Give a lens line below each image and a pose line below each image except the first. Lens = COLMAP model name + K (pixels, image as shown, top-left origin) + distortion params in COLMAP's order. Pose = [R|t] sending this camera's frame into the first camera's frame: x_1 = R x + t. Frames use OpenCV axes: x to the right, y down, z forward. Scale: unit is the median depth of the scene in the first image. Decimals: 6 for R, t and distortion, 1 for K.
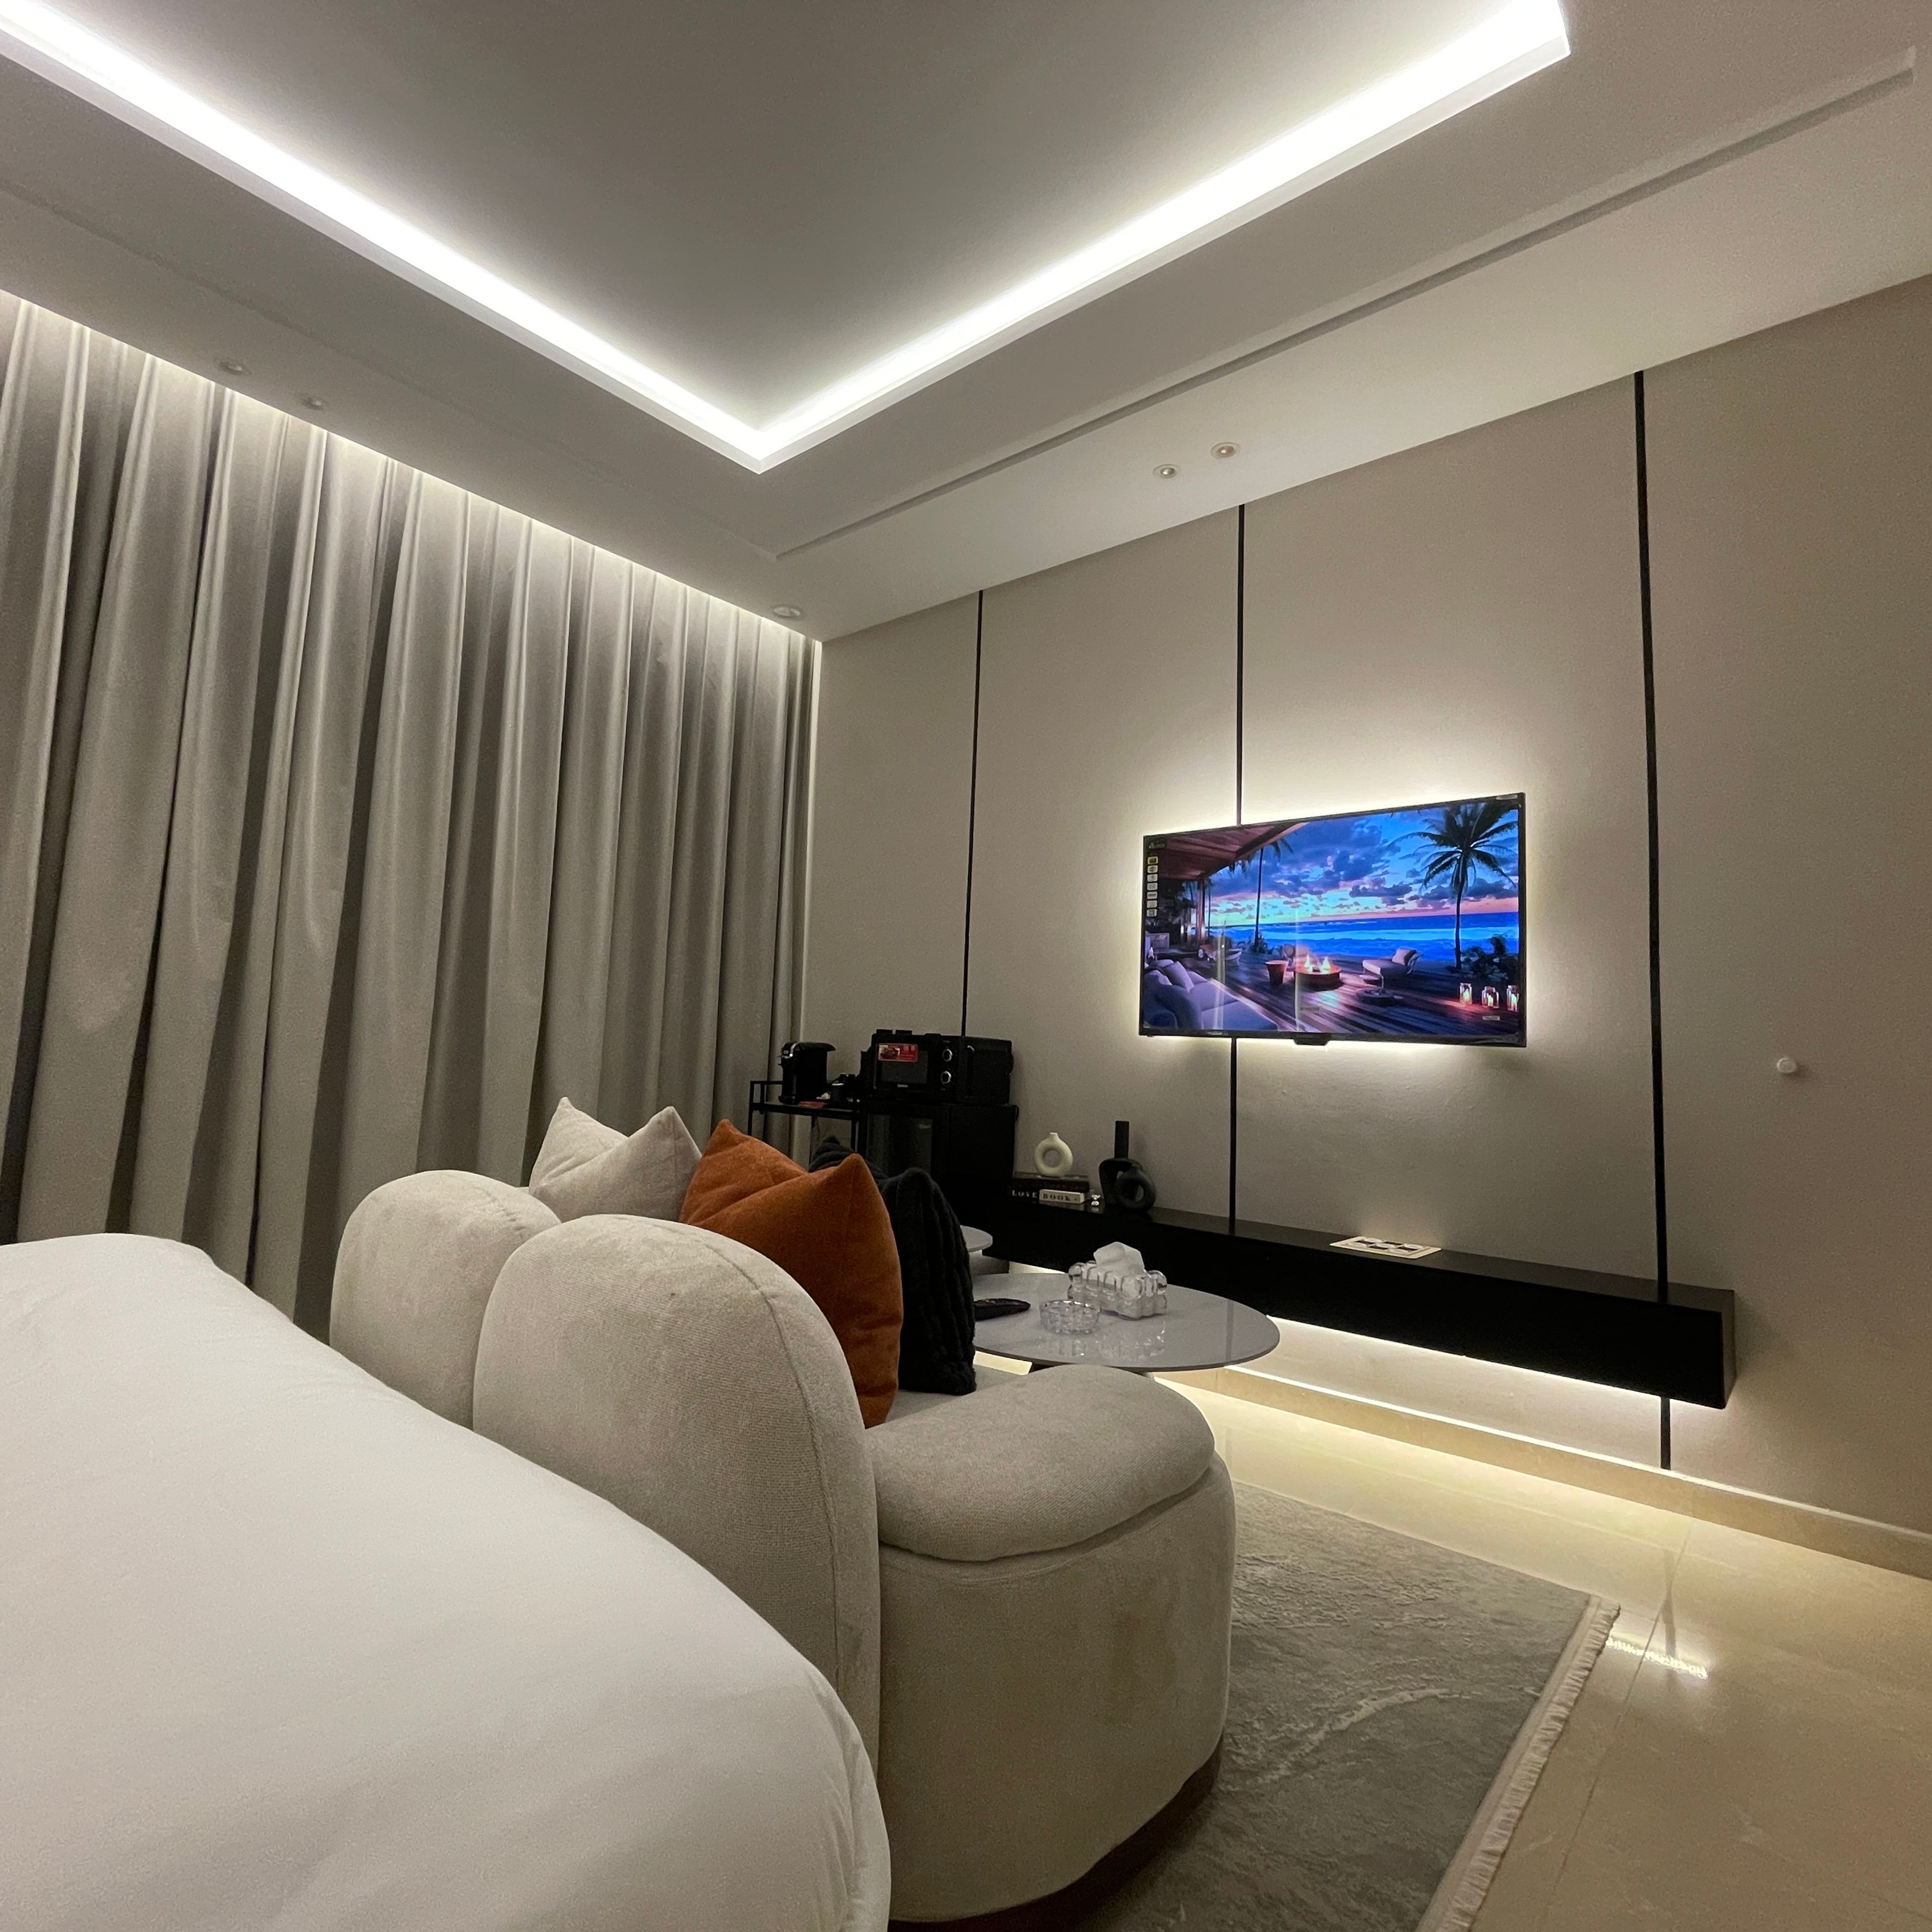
lens RADIAL K [[1042.2, 0, 965.6], [0, 1042.2, 972.2], [0, 0, 1]] dist [-0.004080, 0.001693]
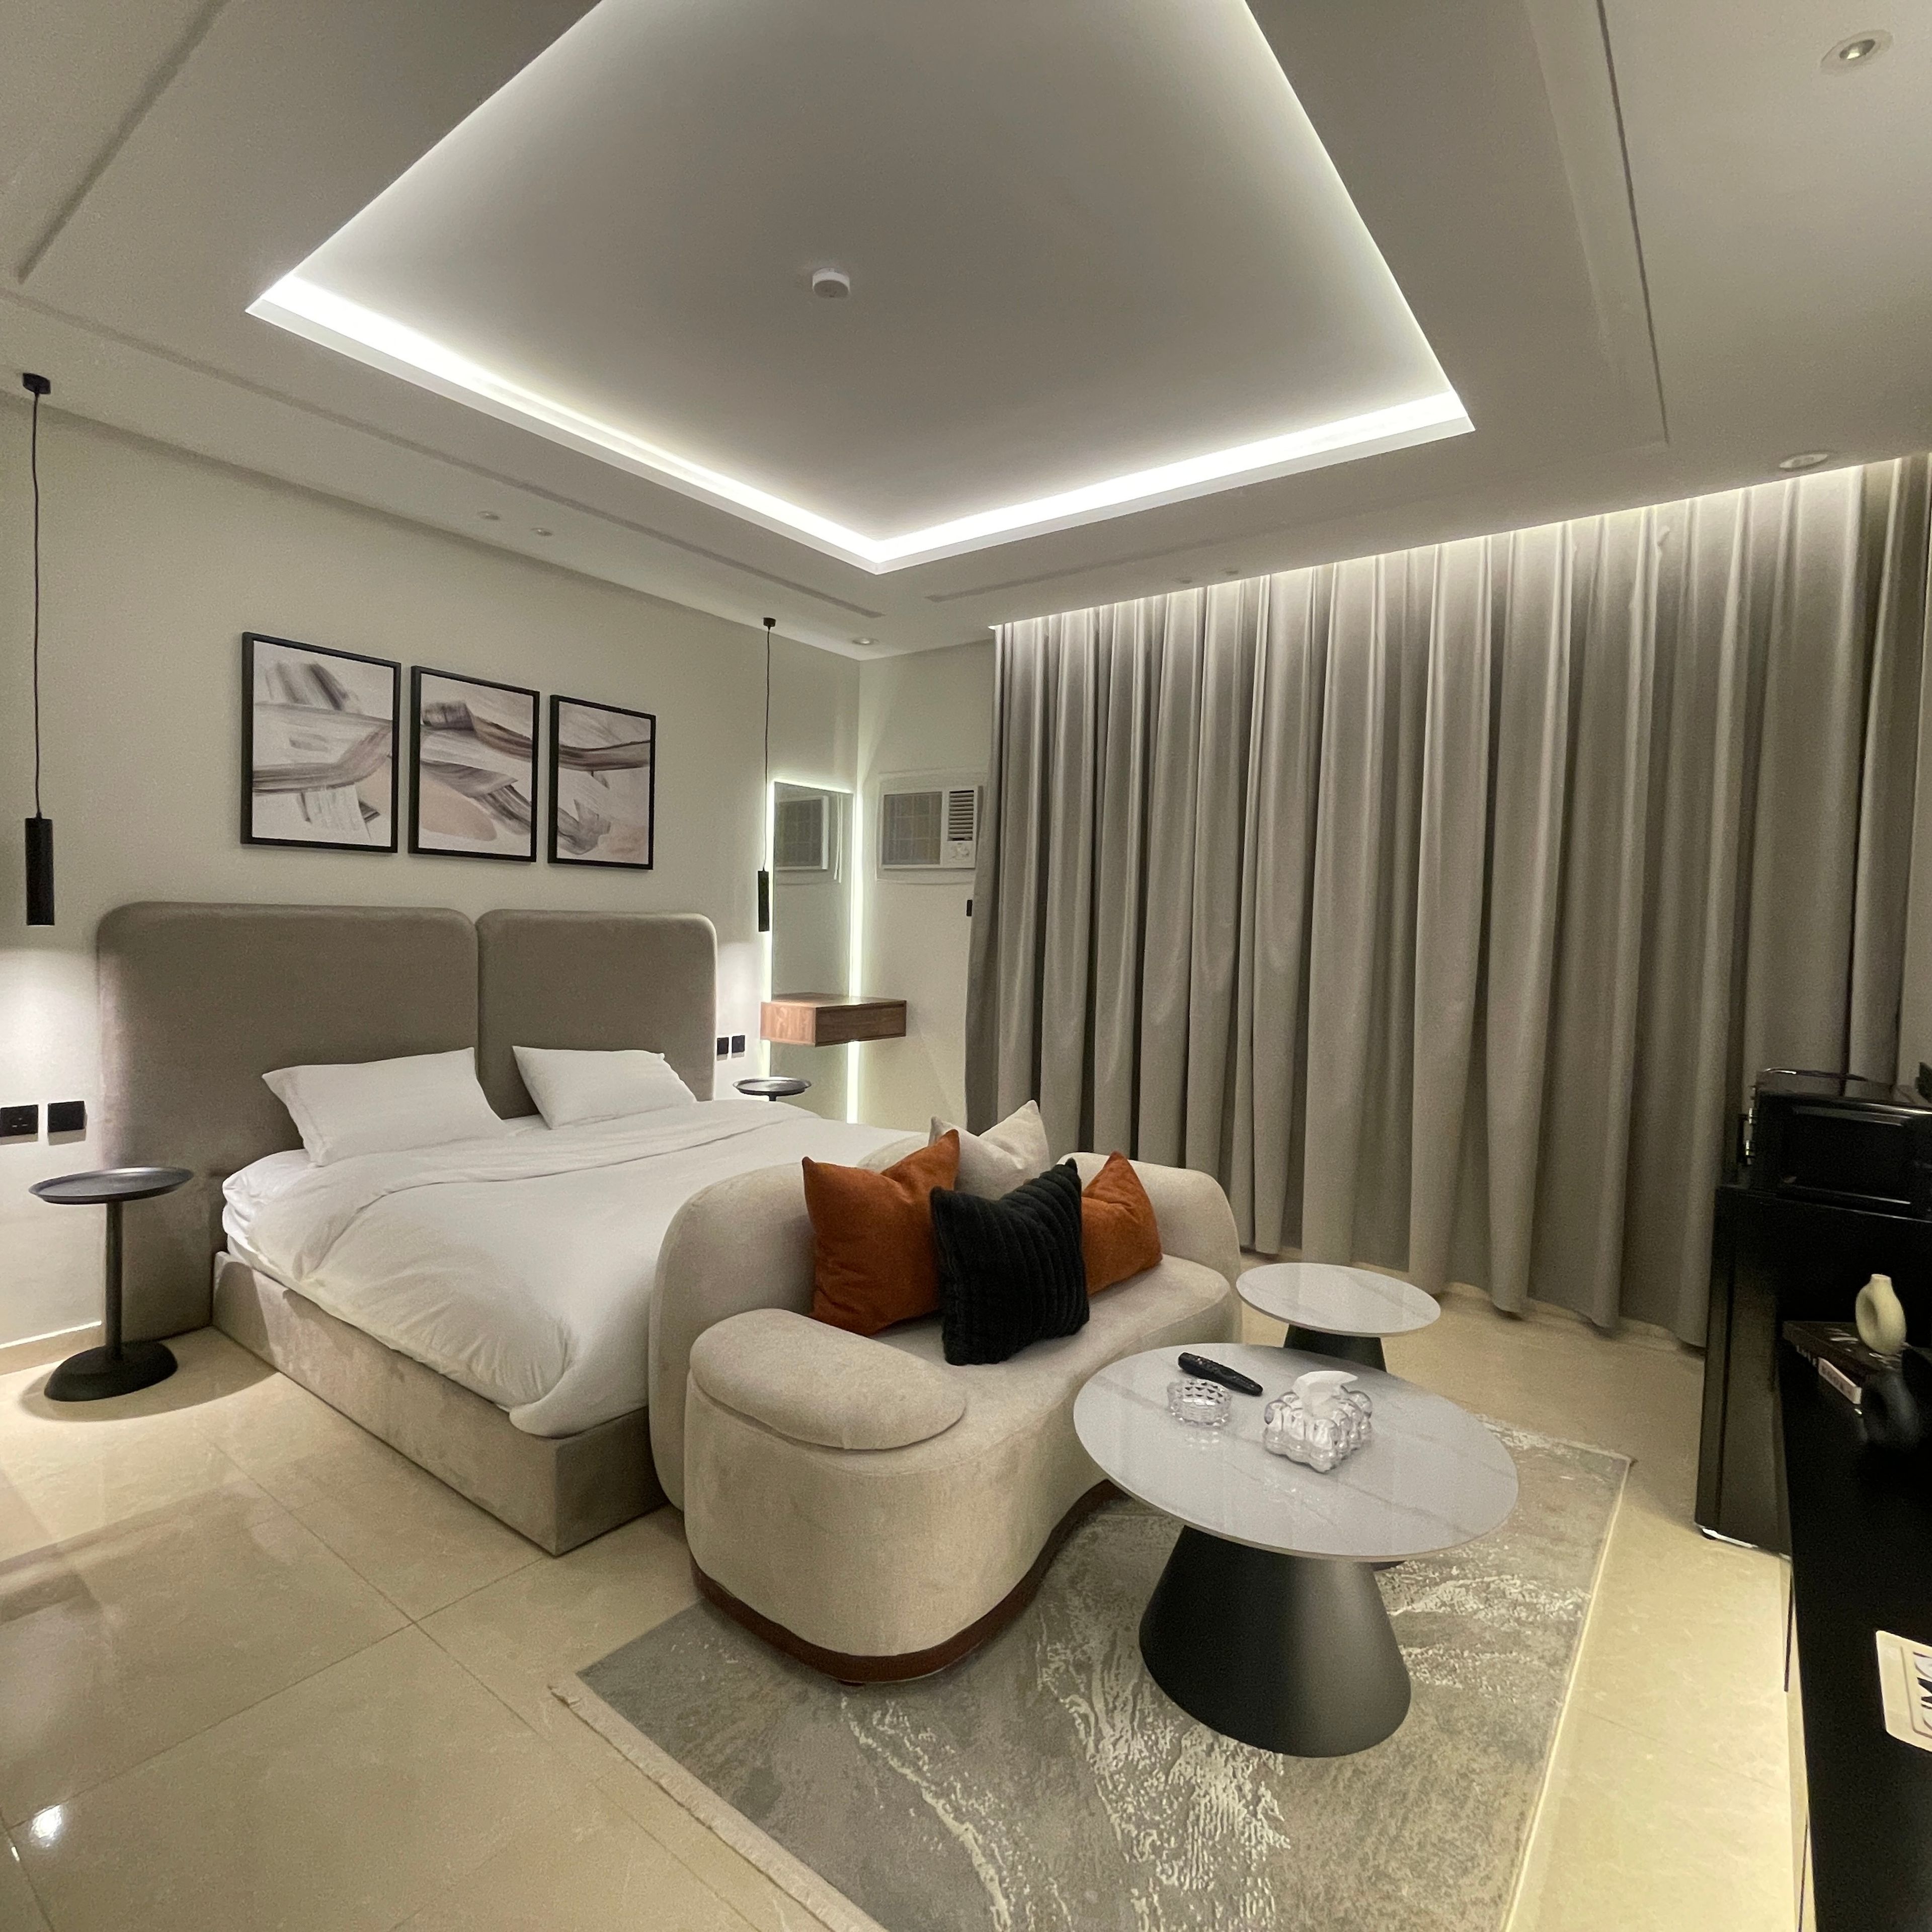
lens RADIAL K [[1042.2, 0, 981.4], [0, 1042.2, 961.0], [0, 0, 1]] dist [-0.004080, 0.001693]
pose [[0.076883, 0.004409, -0.997030, 0.775309], [0.055094, 0.998444, 0.008664, -0.064553], [0.995517, -0.055597, 0.076521, 0.565892]]
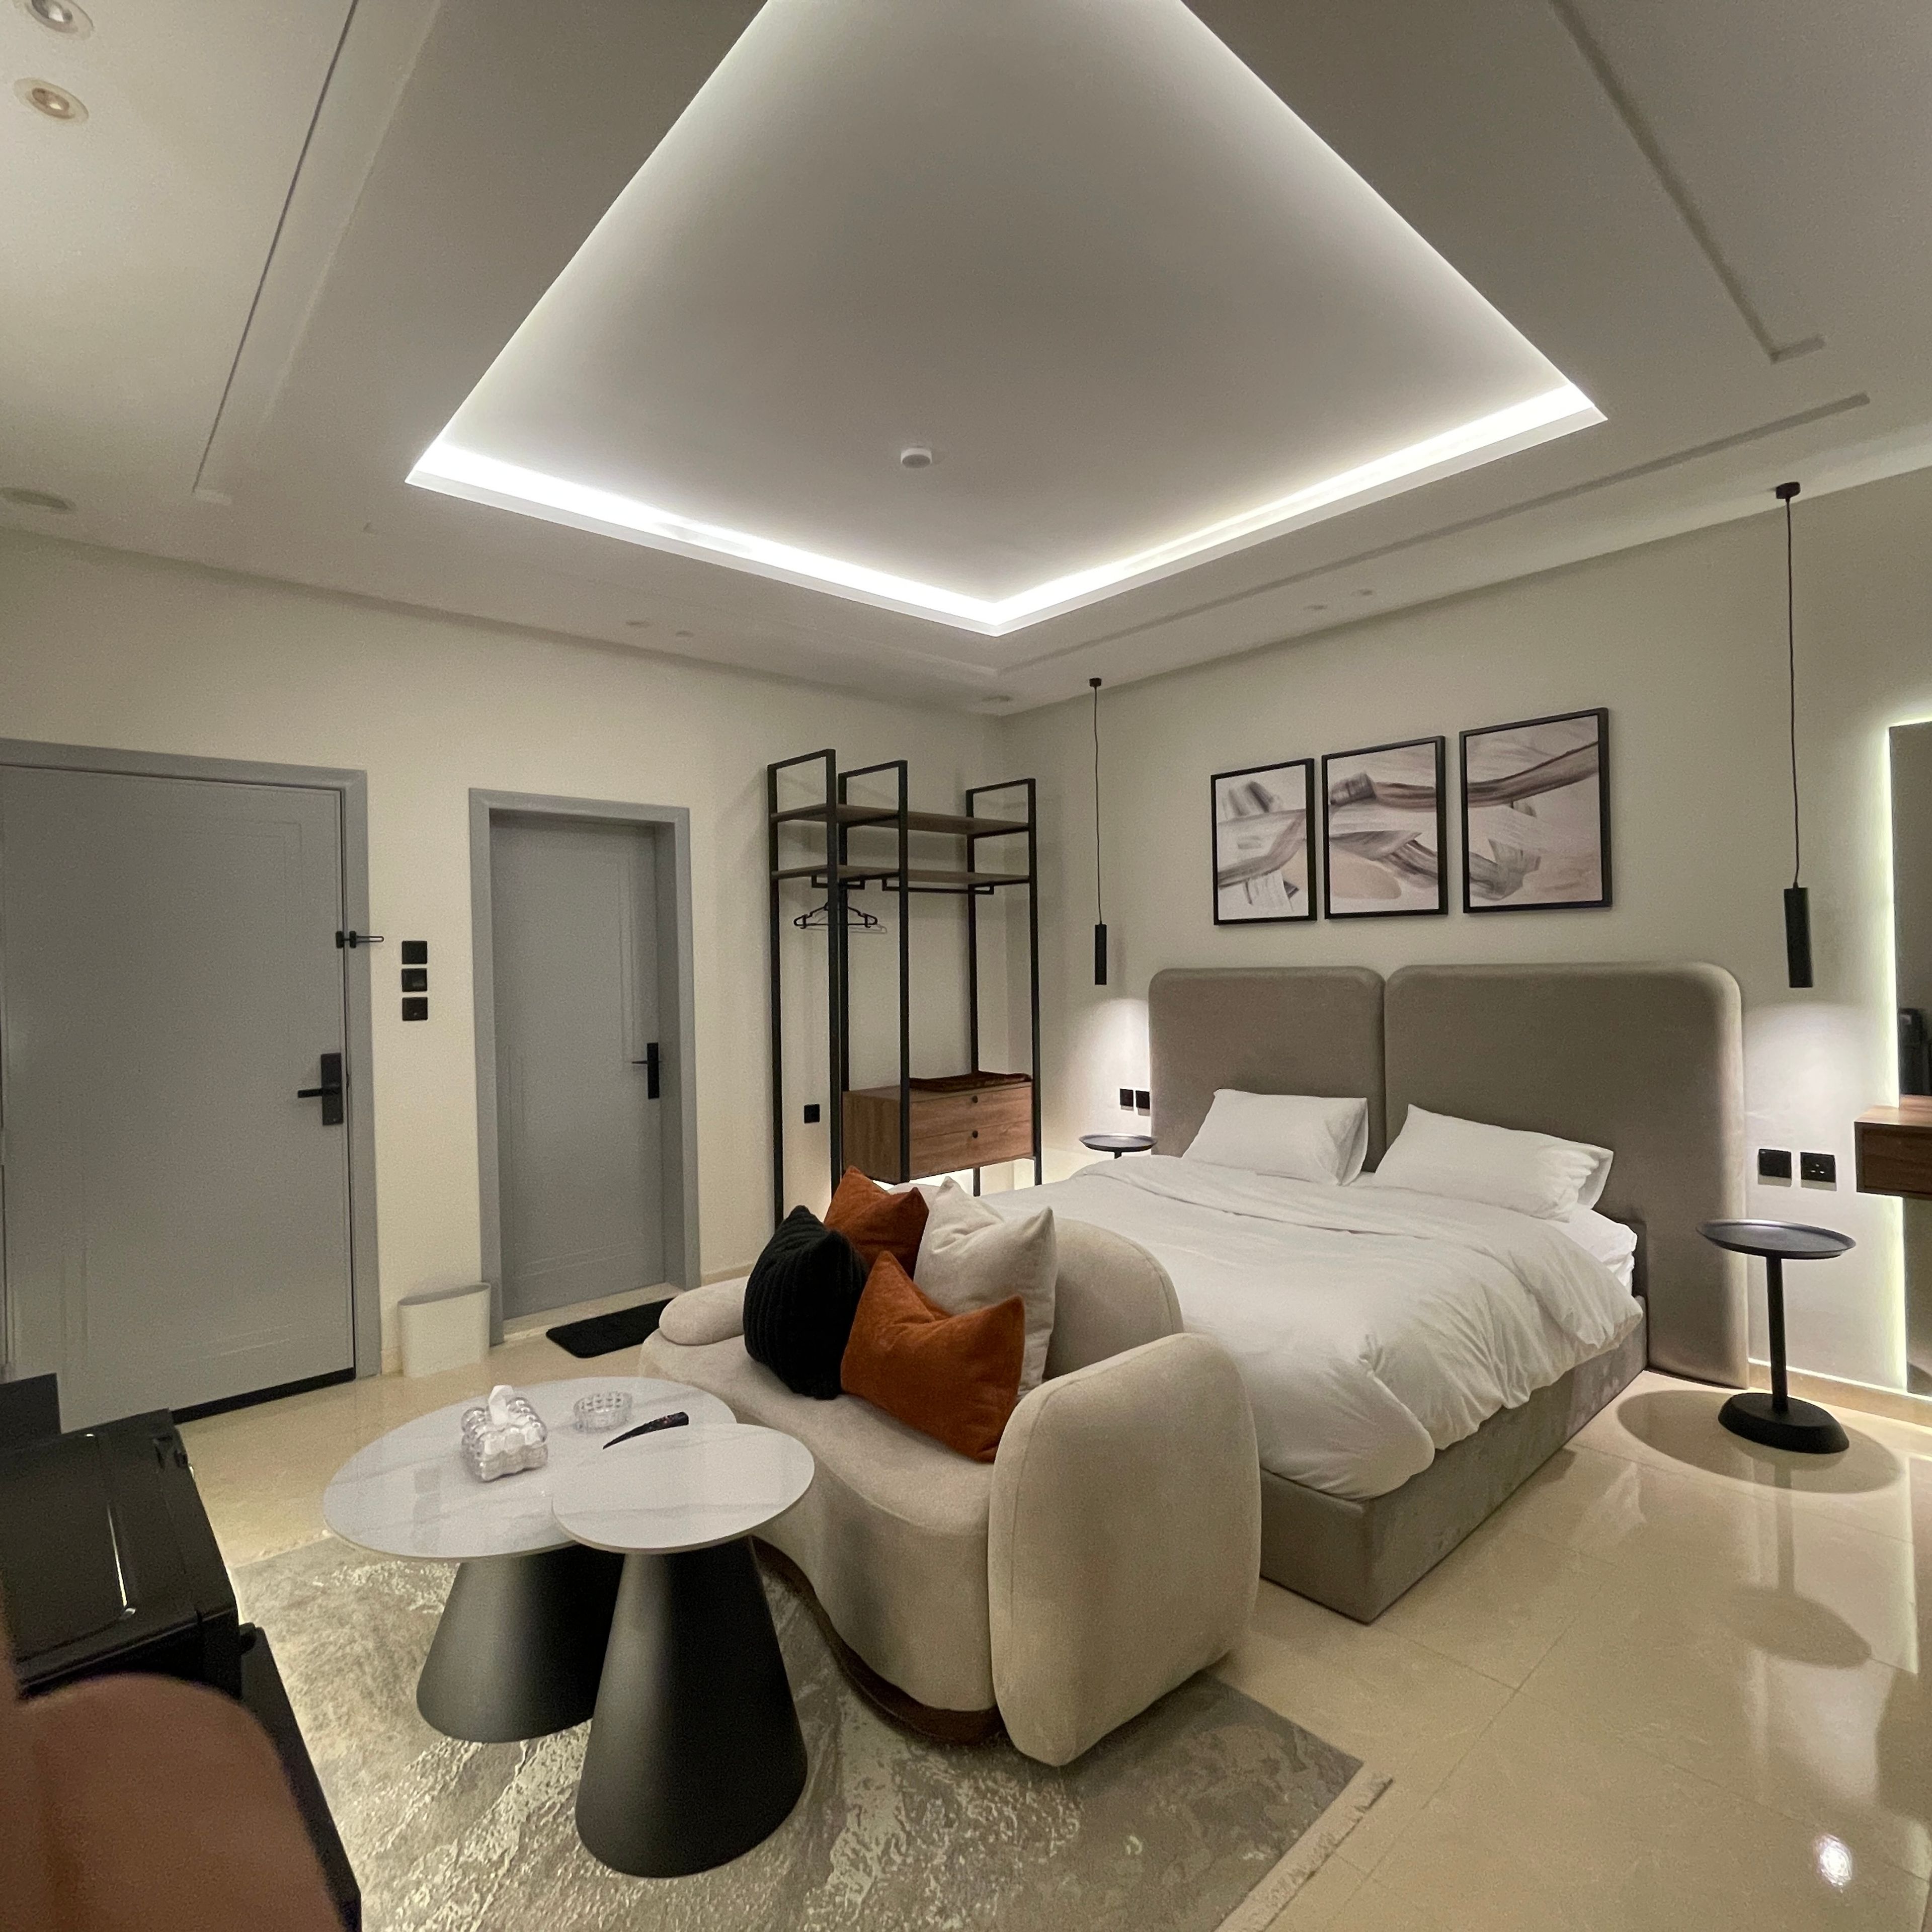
lens RADIAL K [[1042.2, 0, 952.4], [0, 1042.2, 968.9], [0, 0, 1]] dist [-0.004080, 0.001693]
pose [[-0.992876, -0.018176, 0.117760, -0.224637], [-0.026683, 0.997115, -0.071068, -0.036606], [-0.116128, -0.073704, -0.990496, 1.489780]]
